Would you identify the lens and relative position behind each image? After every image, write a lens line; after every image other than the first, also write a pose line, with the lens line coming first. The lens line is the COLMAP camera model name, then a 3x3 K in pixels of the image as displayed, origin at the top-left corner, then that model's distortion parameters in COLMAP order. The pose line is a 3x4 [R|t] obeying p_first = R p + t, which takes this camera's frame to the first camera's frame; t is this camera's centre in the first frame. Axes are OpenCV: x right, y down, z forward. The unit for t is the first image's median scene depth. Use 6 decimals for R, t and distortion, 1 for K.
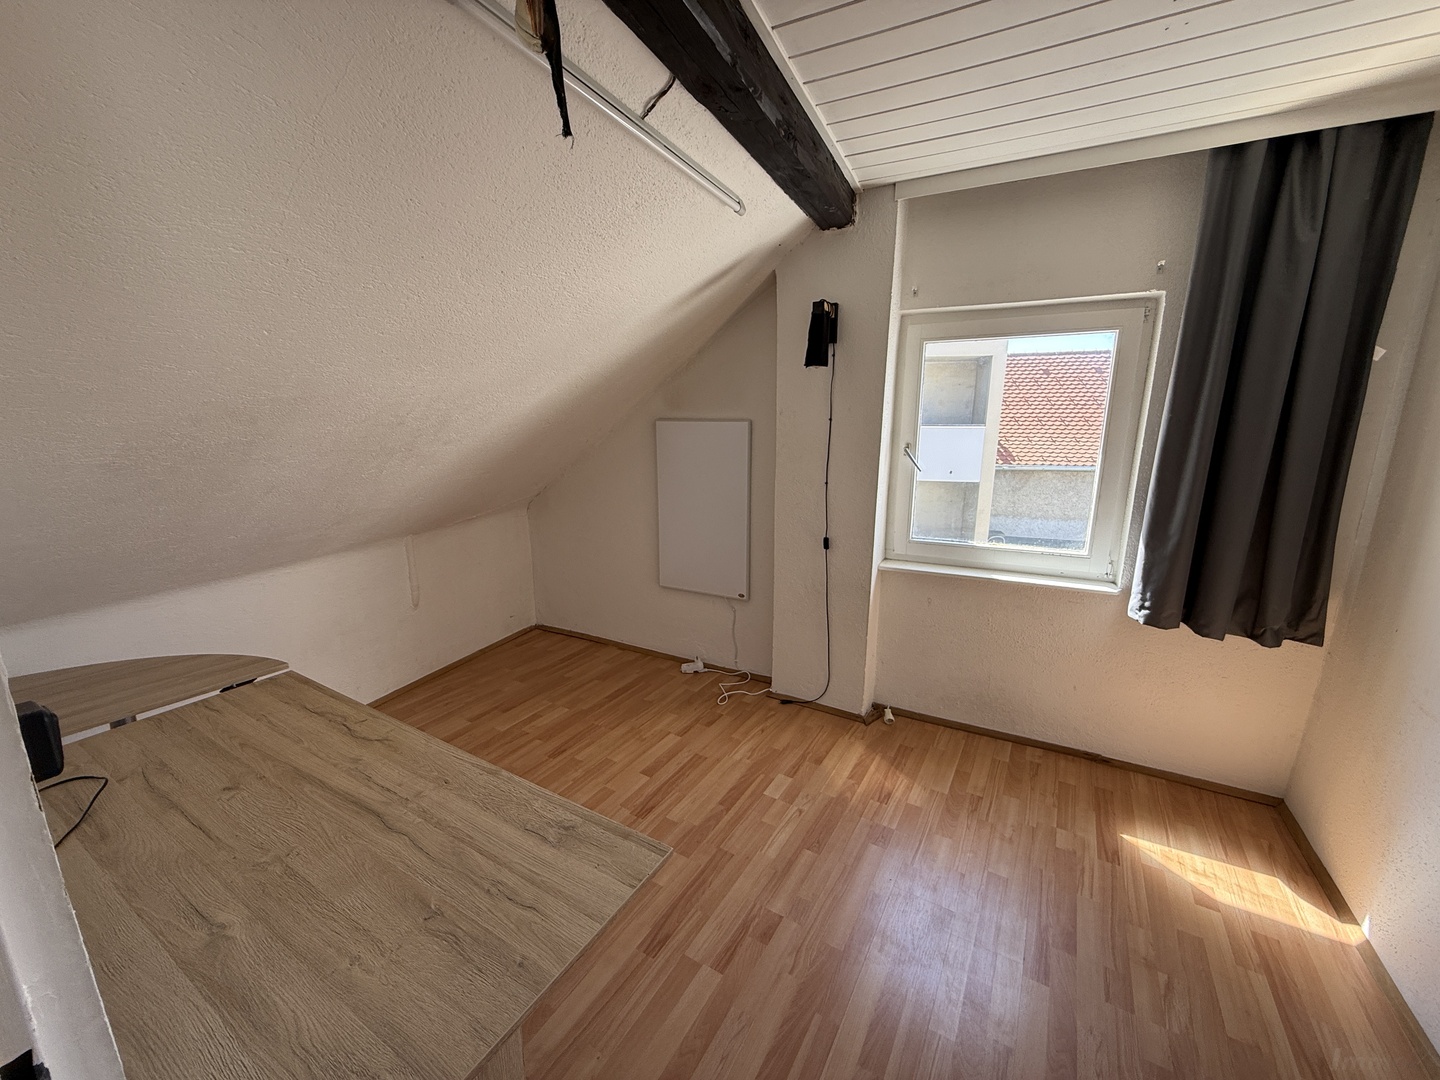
lens RADIAL K [[573.6, 0, 716.8], [0, 573.6, 537.3], [0, 0, 1]] dist [-0.000283, 0.000011]
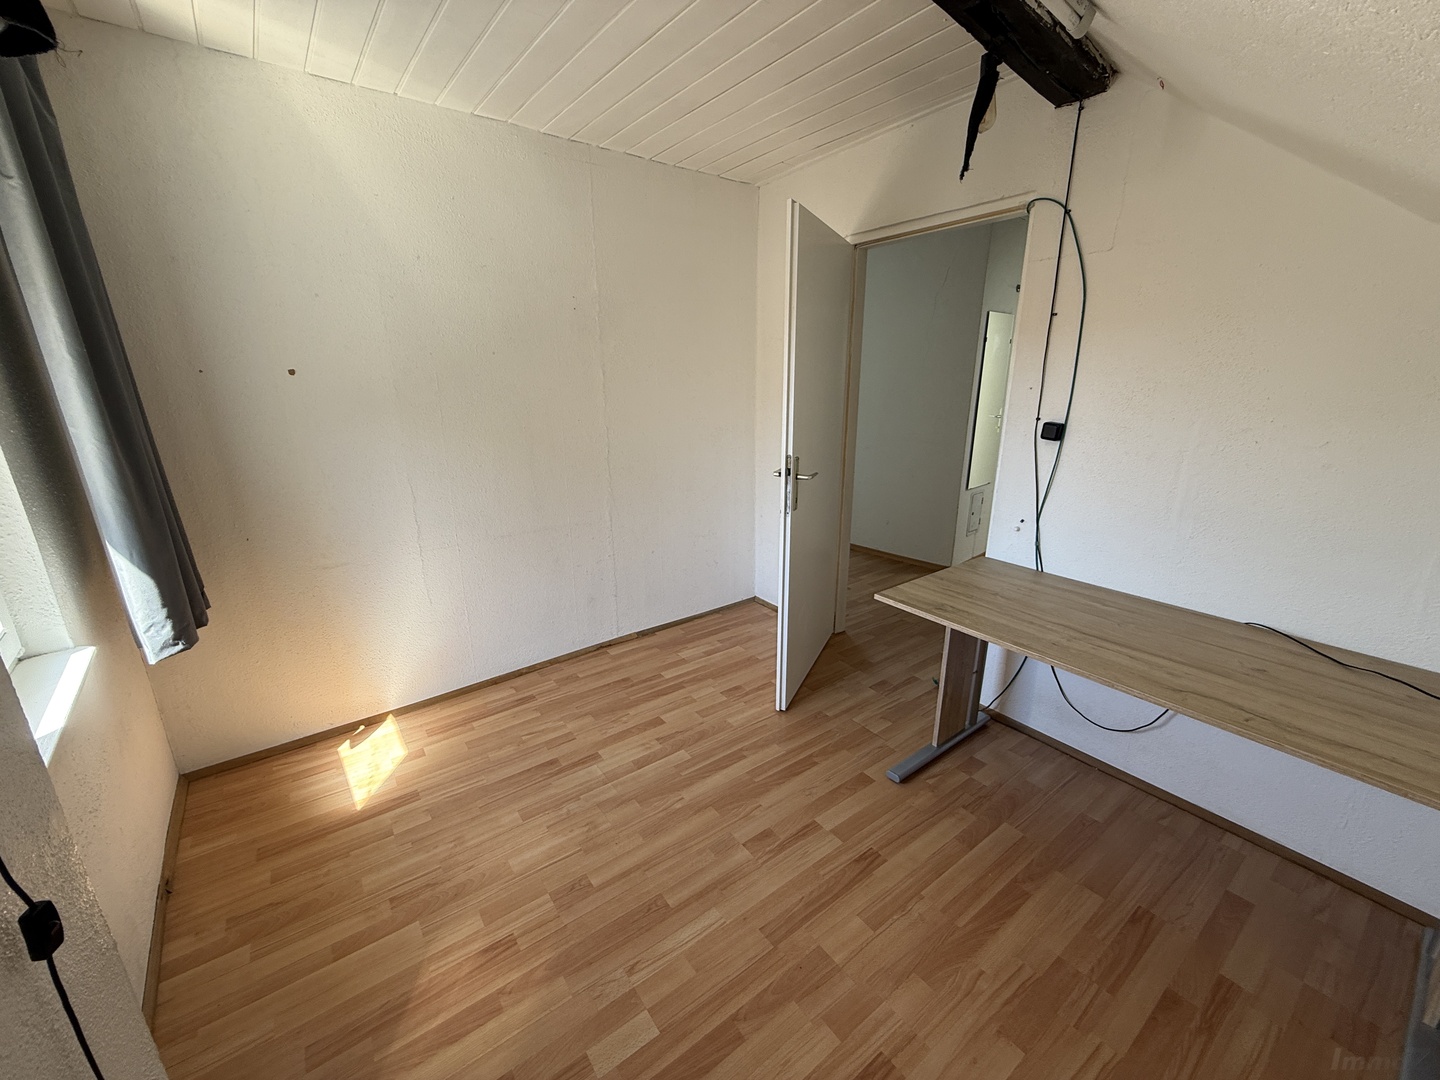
lens RADIAL K [[573.6, 0, 716.8], [0, 573.6, 537.3], [0, 0, 1]] dist [-0.000283, 0.000011]
pose [[-0.922446, -0.104328, 0.371764, -0.141022], [0.086746, 0.882202, 0.462812, -0.259461], [-0.376255, 0.459168, -0.804734, 1.330365]]
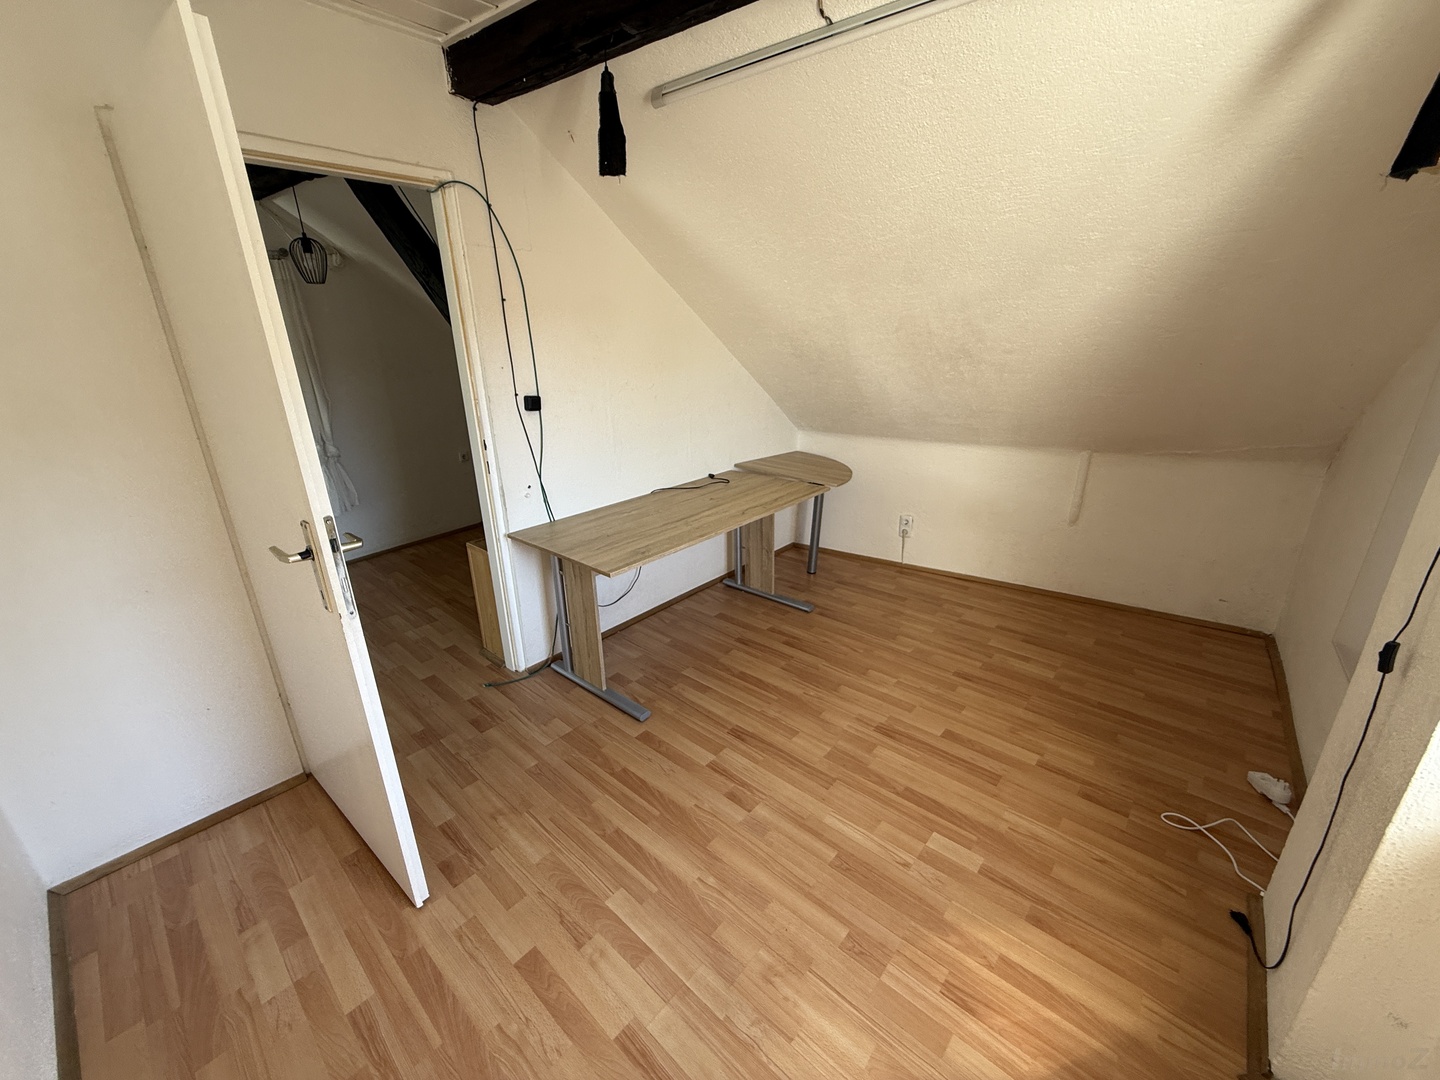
lens RADIAL K [[573.6, 0, 716.8], [0, 573.6, 537.3], [0, 0, 1]] dist [-0.000283, 0.000011]
pose [[-0.182441, 0.329712, -0.926286, 0.791989], [-0.189178, 0.912723, 0.362145, -0.153475], [0.964846, 0.241303, -0.104144, 0.773805]]
